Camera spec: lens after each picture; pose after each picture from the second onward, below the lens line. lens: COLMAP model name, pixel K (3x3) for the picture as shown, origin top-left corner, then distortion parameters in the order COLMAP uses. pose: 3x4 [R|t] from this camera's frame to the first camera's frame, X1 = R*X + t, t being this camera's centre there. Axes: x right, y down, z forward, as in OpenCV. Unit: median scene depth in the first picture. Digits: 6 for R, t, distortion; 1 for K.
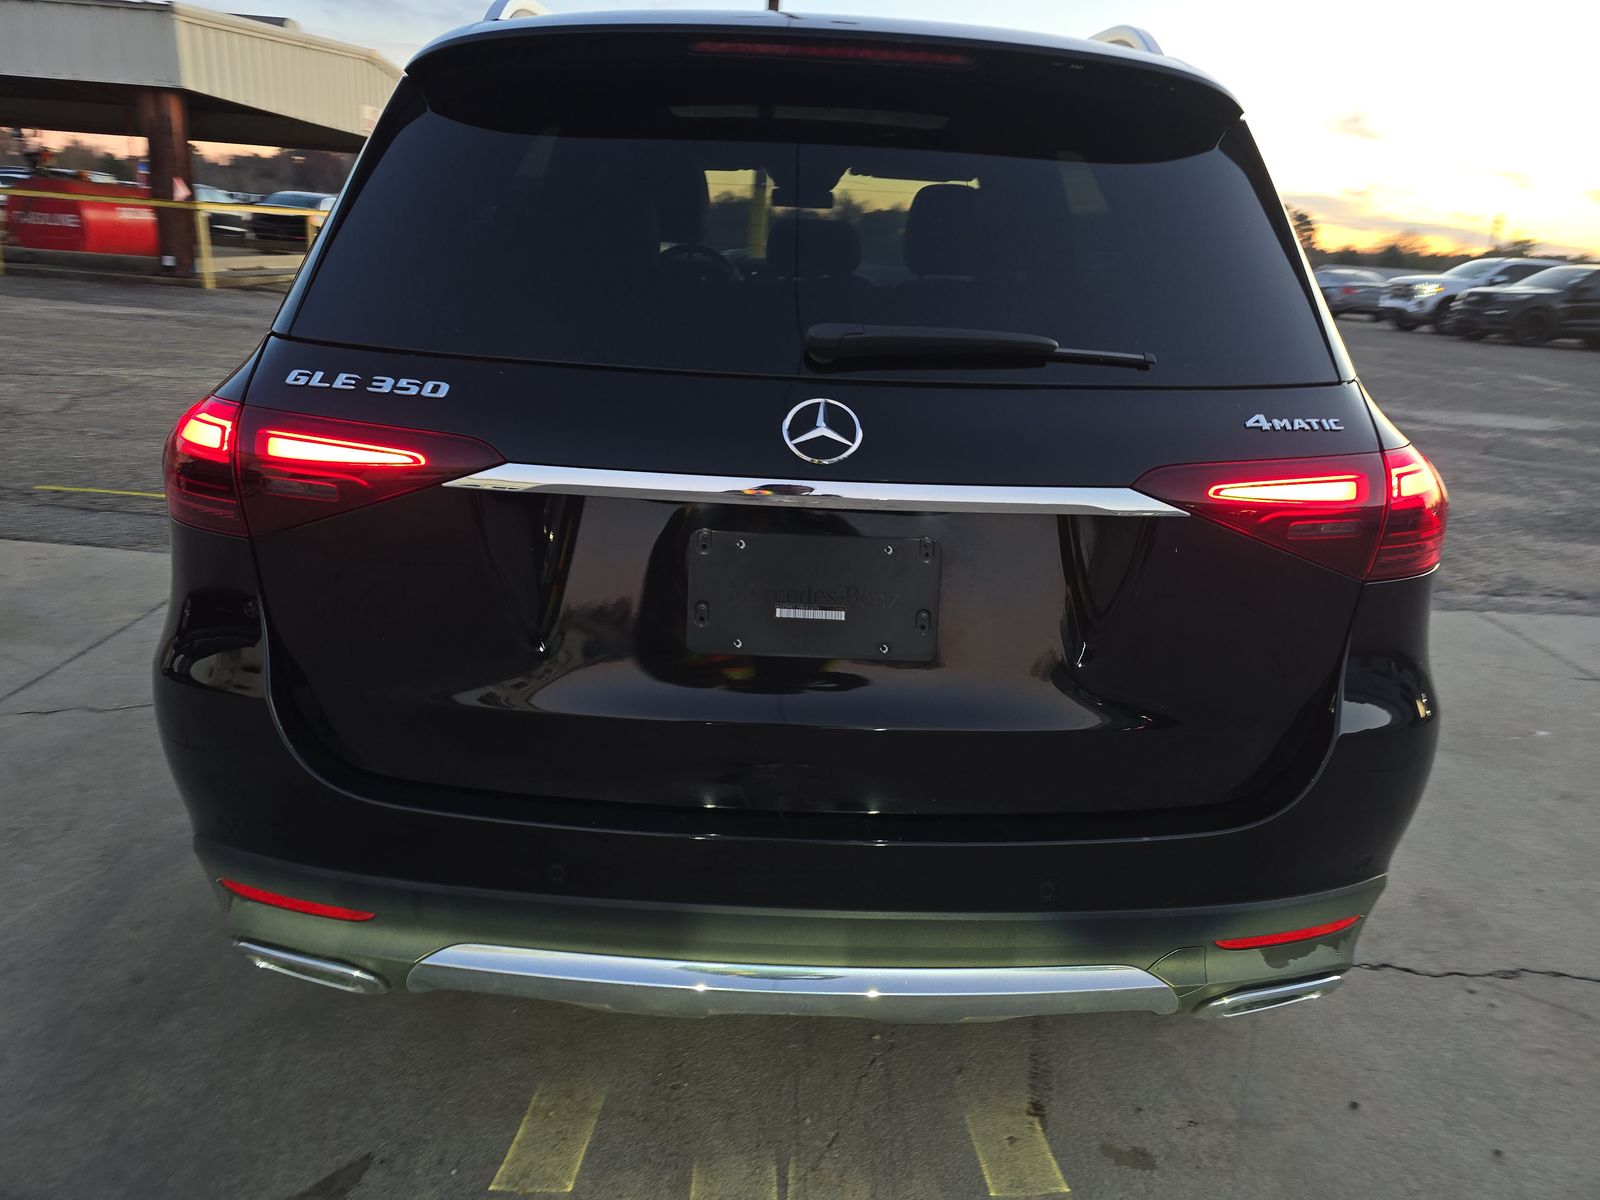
lens RADIAL K [[1077.9, 0, 800.0], [0, 1077.9, 600.0], [0, 0, 1]] dist [0.052051, -0.078836]
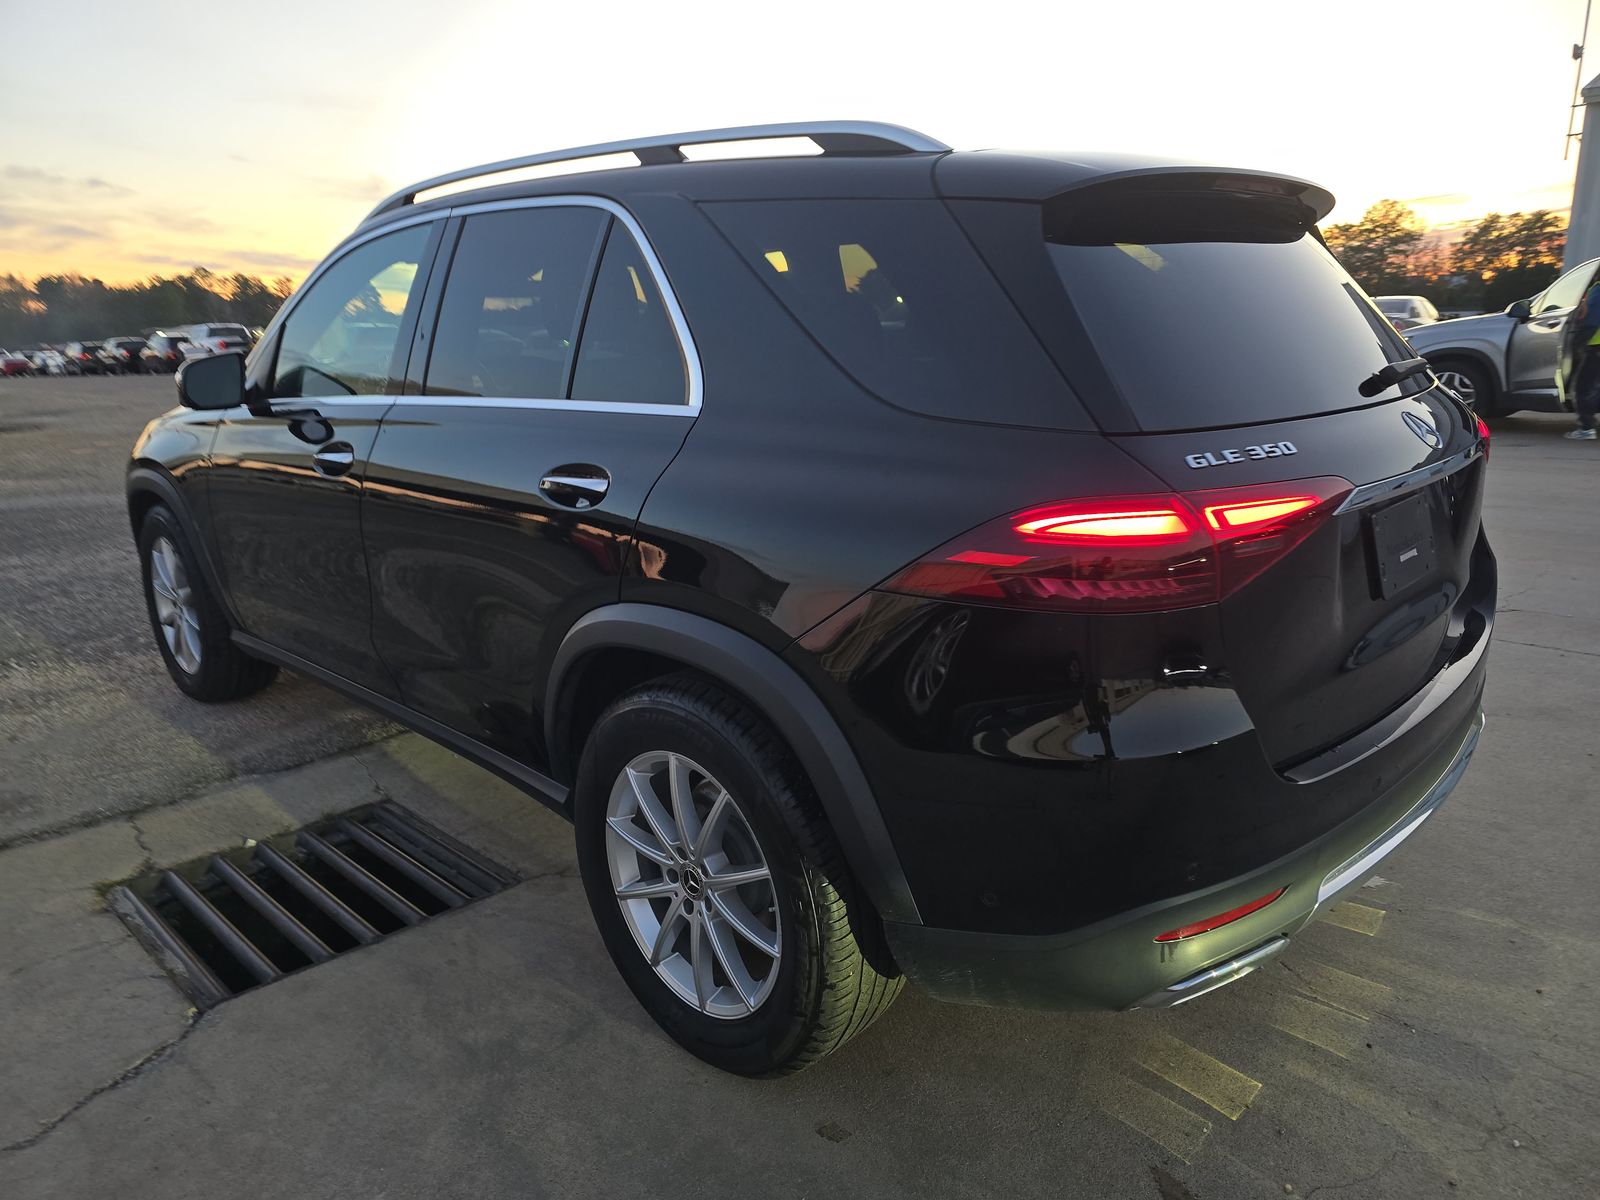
lens RADIAL K [[1077.9, 0, 800.0], [0, 1077.9, 600.0], [0, 0, 1]] dist [0.052051, -0.078836]
pose [[0.707413, -0.256754, 0.658517, -1.134253], [0.290510, 0.954973, 0.060259, -0.185368], [-0.644337, 0.148678, 0.750150, 0.305302]]
